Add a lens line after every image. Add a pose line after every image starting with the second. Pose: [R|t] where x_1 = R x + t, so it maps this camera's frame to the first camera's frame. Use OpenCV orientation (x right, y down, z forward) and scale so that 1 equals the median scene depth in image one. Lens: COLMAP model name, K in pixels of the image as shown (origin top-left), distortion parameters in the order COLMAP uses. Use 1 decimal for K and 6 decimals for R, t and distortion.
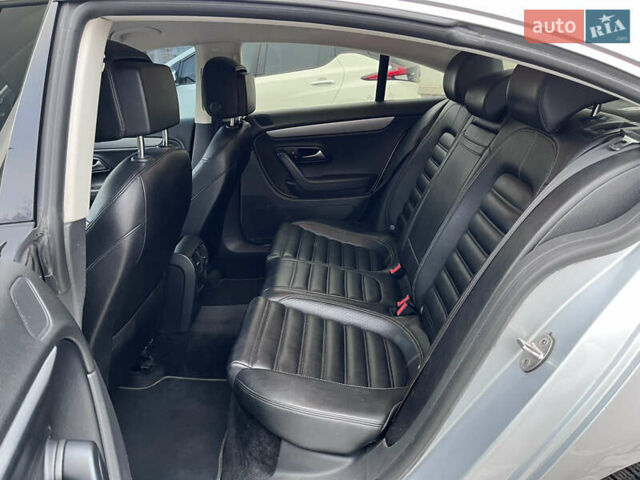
lens RADIAL K [[484.2, 0, 316.9], [0, 484.2, 244.6], [0, 0, 1]] dist [0.054906, -0.087003]
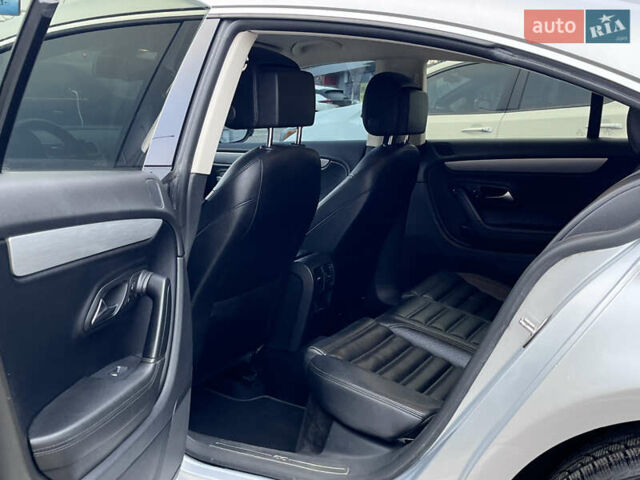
lens RADIAL K [[796.6, 0, 320.0], [0, 796.6, 240.0], [0, 0, 1]] dist [0.036684, 0.027103]
pose [[0.918332, 0.130829, -0.373563, 0.477341], [-0.195192, 0.970740, -0.139870, 0.271849], [0.344334, 0.201363, 0.916999, -0.625104]]
